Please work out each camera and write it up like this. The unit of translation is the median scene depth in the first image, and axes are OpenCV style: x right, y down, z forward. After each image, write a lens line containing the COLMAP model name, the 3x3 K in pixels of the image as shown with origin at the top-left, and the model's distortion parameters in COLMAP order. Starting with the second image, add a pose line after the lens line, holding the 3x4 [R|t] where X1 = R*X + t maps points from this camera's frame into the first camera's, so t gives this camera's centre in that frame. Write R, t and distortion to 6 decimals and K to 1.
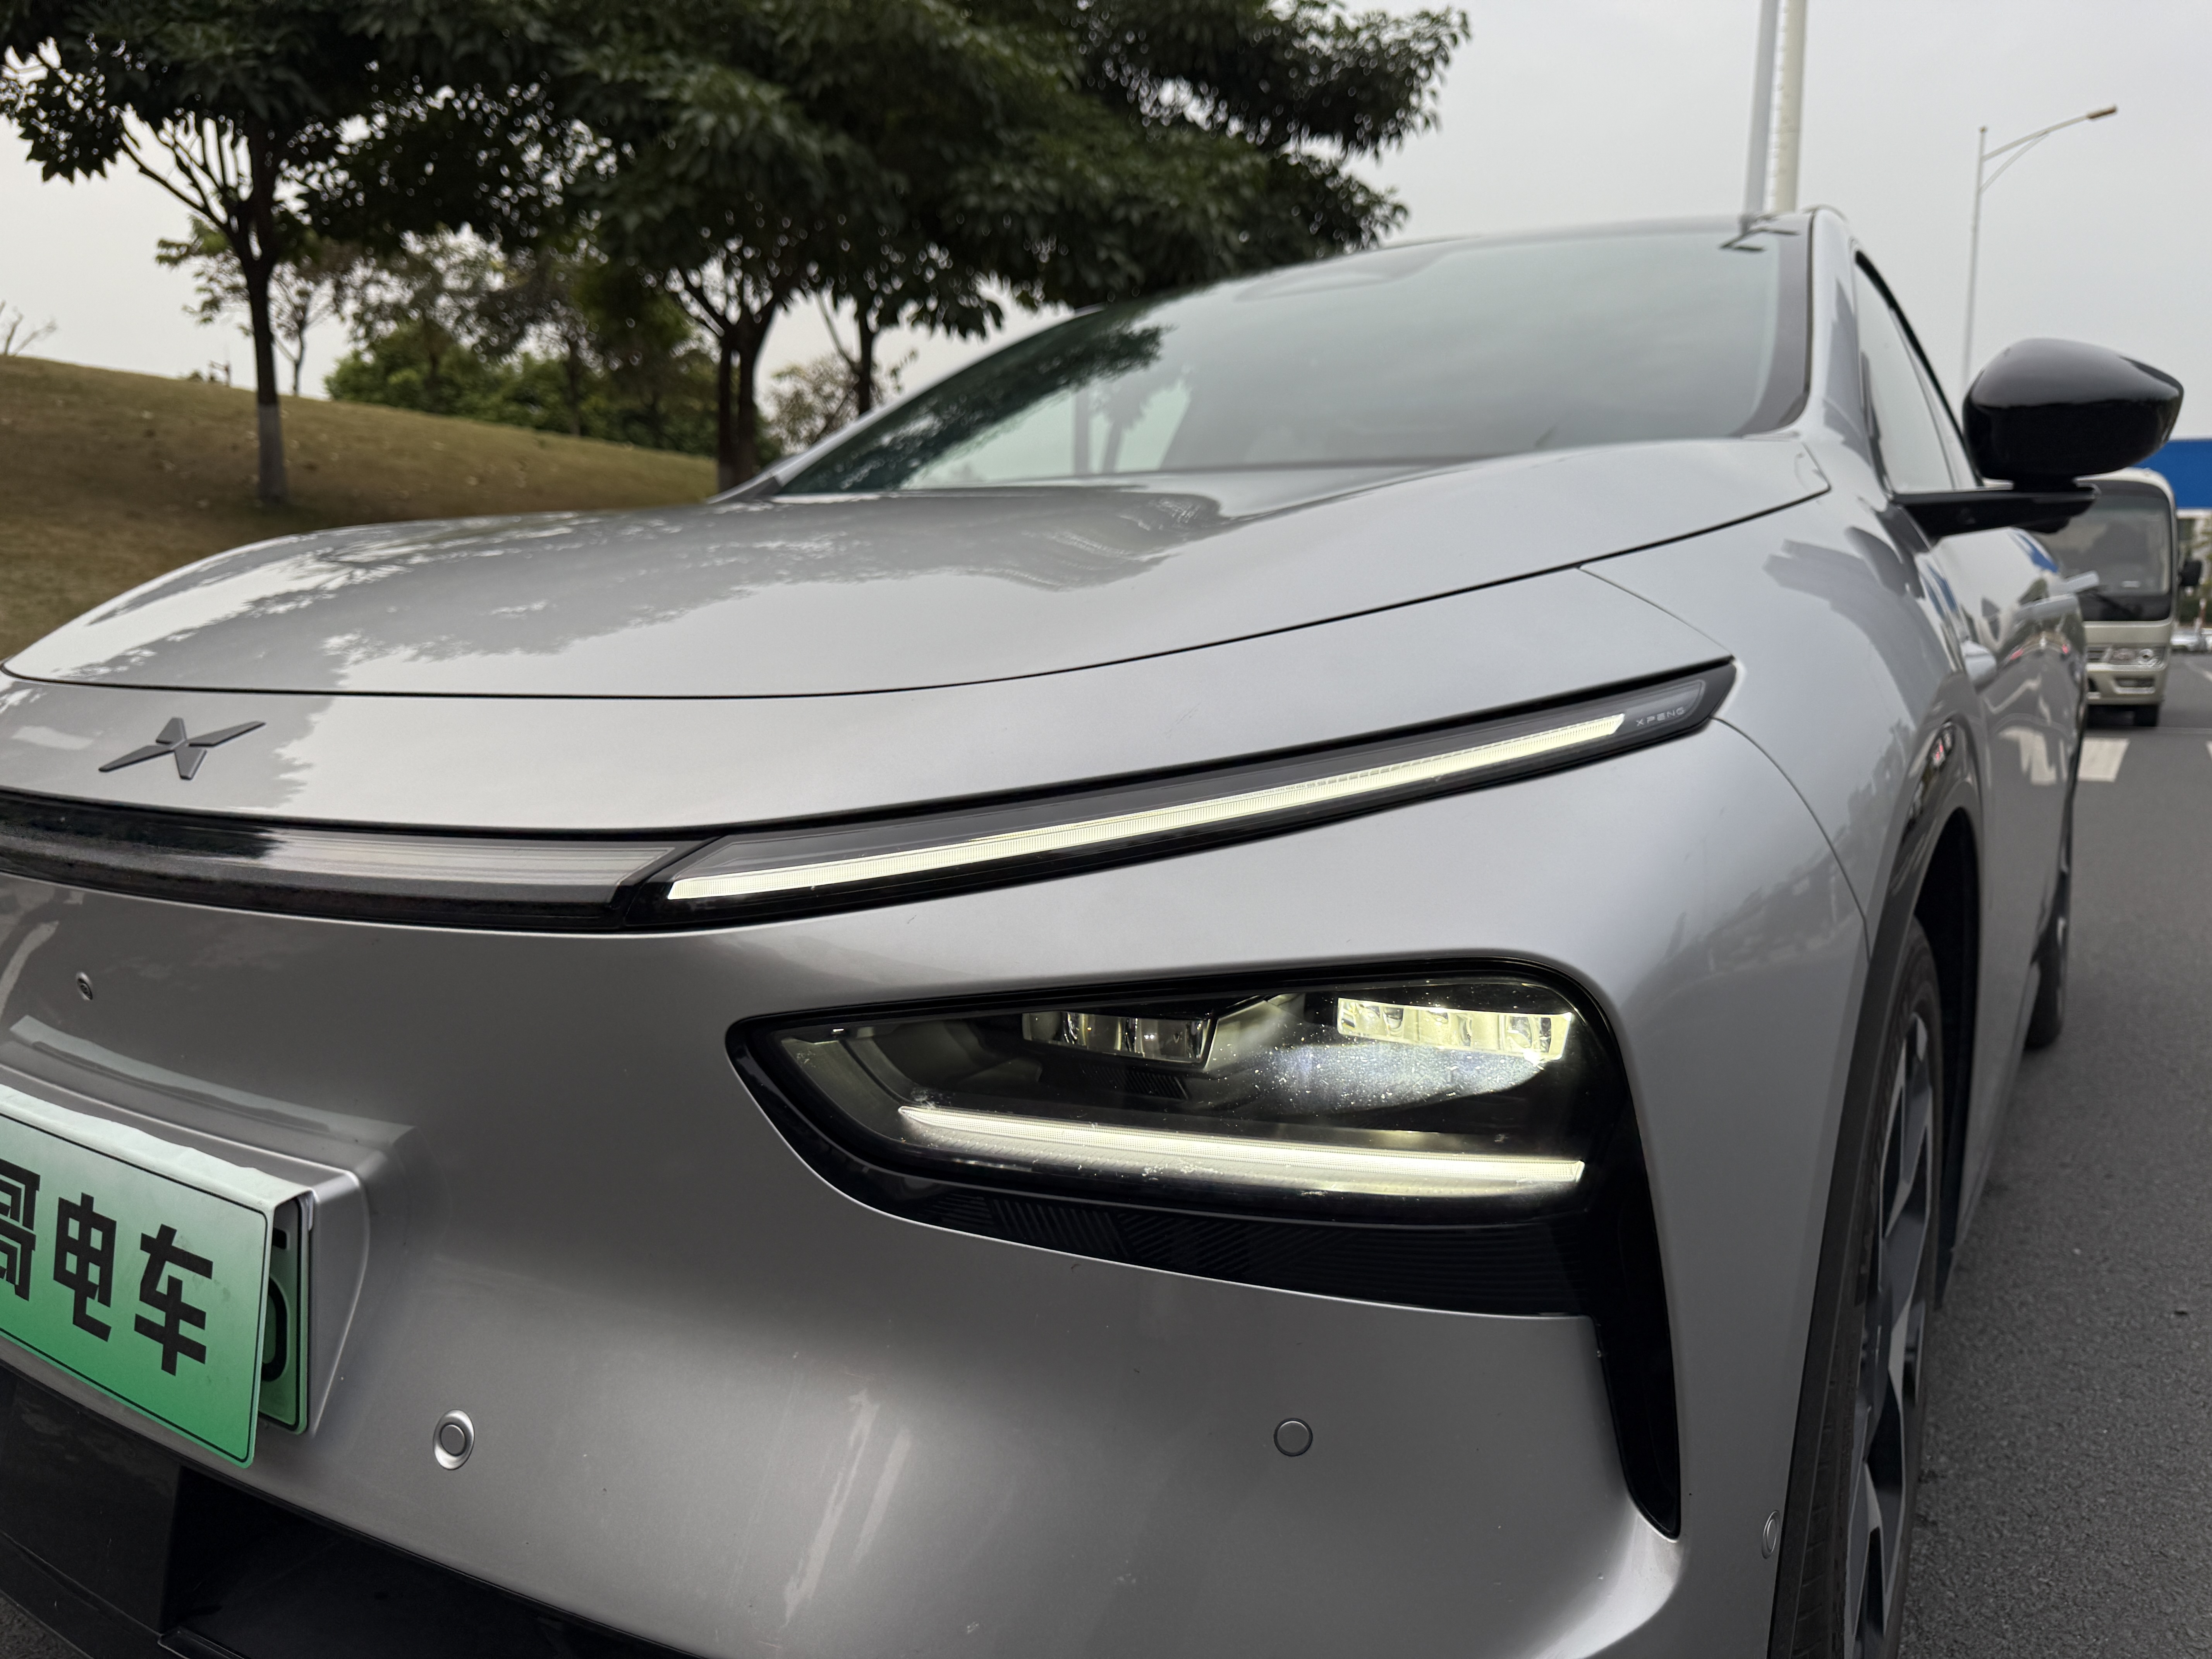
lens RADIAL K [[1631.4, 0, 1097.3], [0, 1631.4, 842.8], [0, 0, 1]] dist [0.004692, -0.012970]
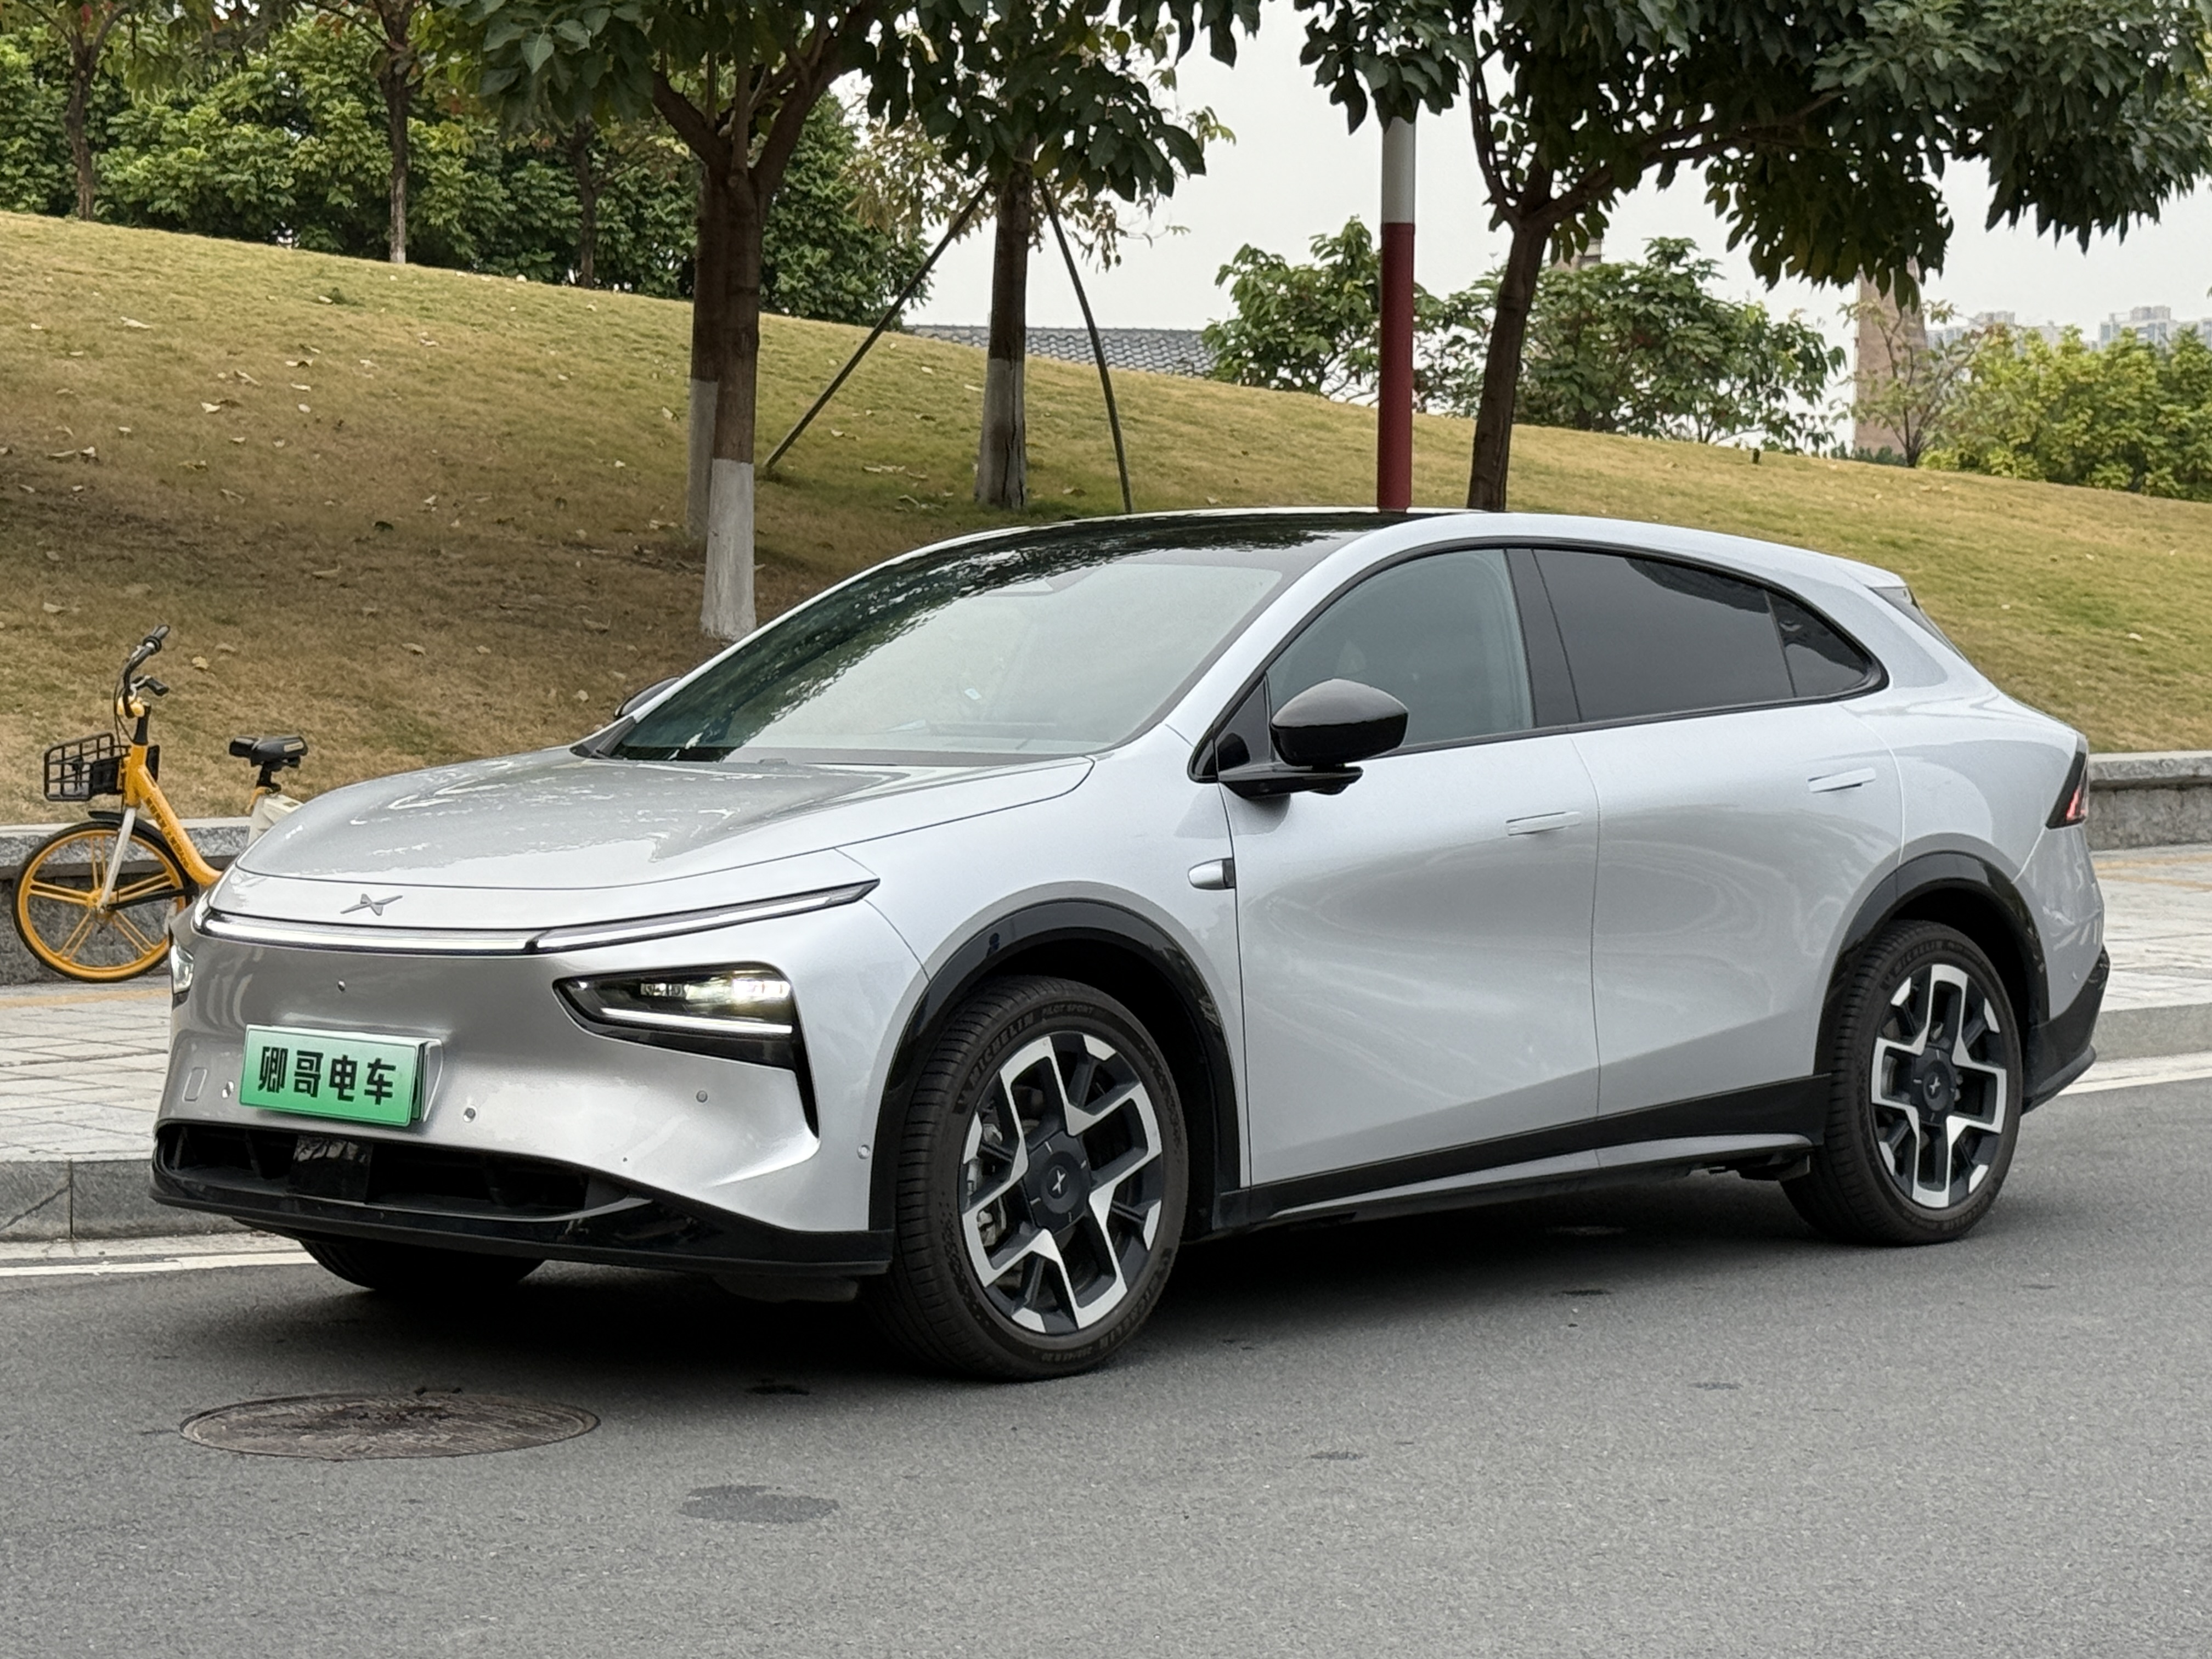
lens RADIAL K [[5122.2, 0, 1106.0], [0, 5122.2, 829.5], [0, 0, 1]] dist [-0.032174, 1.593736]
pose [[0.987387, 0.008444, -0.158100, 2.343001], [-0.022719, 0.995799, -0.088706, 0.638957], [0.156687, 0.091179, 0.983431, -8.444130]]
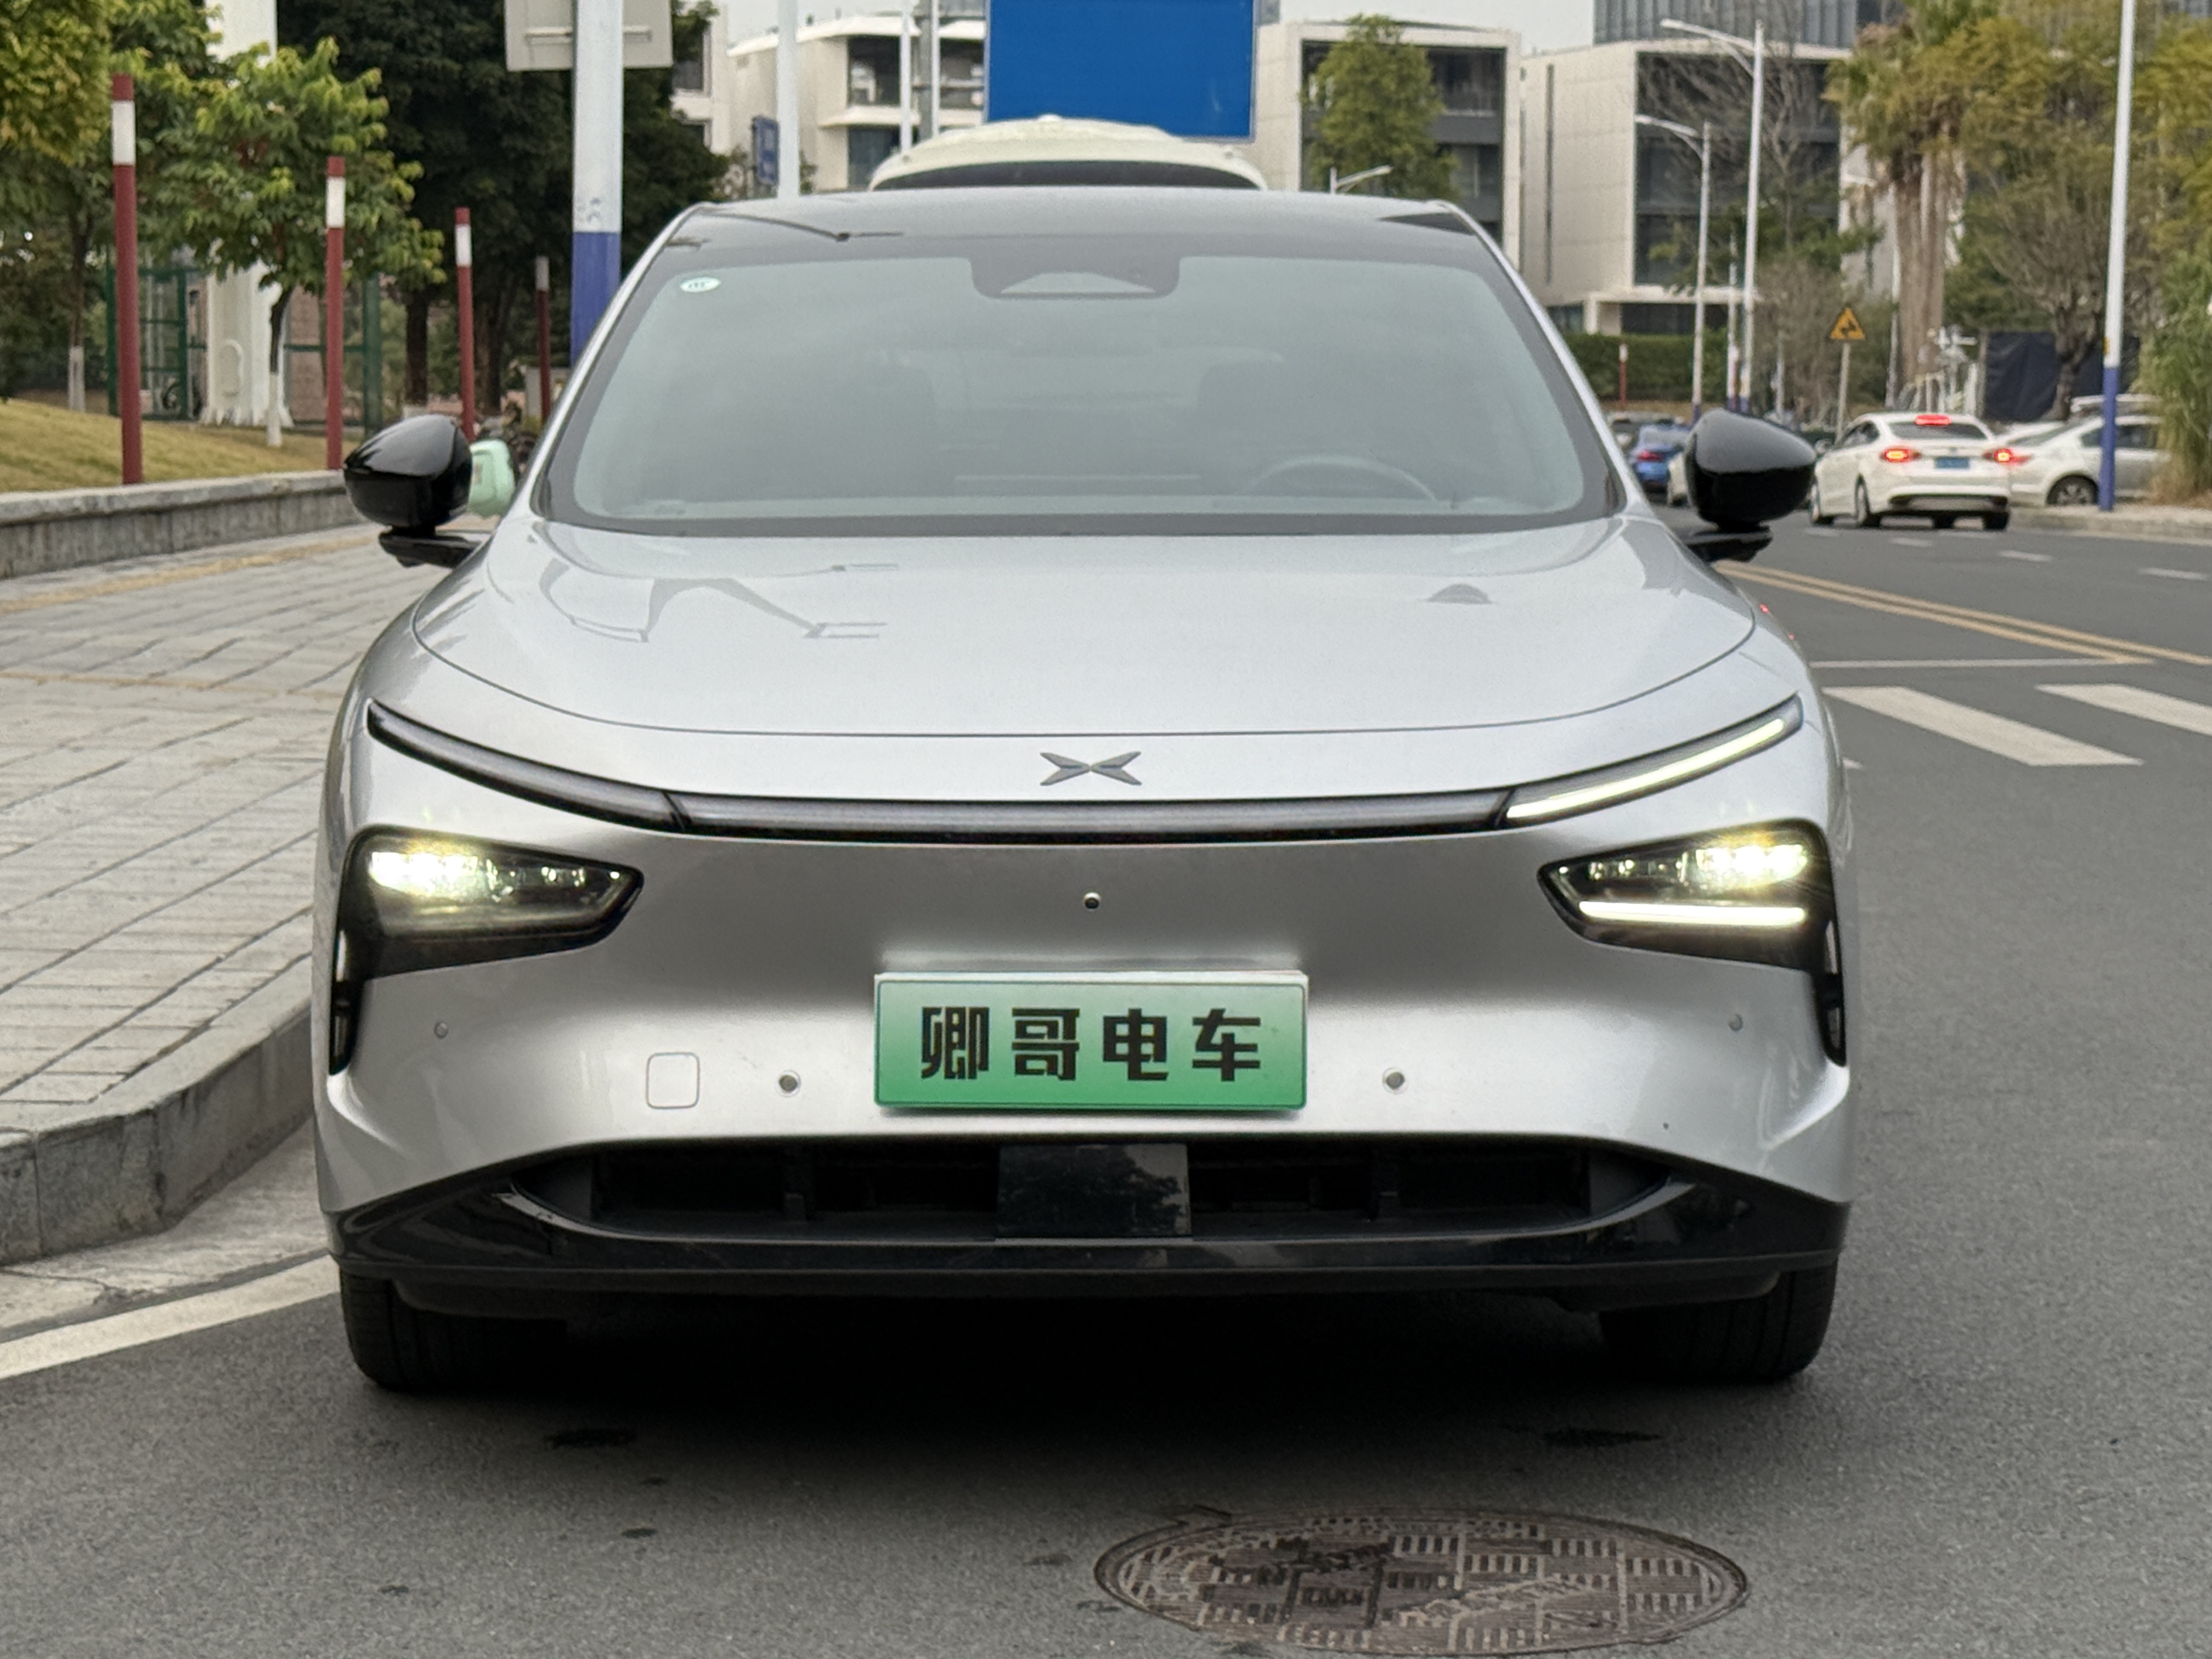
lens RADIAL K [[5122.2, 0, 1106.0], [0, 5122.2, 829.5], [0, 0, 1]] dist [-0.032174, 1.593736]
pose [[0.834354, -0.047955, 0.549140, -4.090022], [0.075534, 0.996758, -0.027720, 0.182519], [-0.546030, 0.064607, 0.835271, -4.122245]]
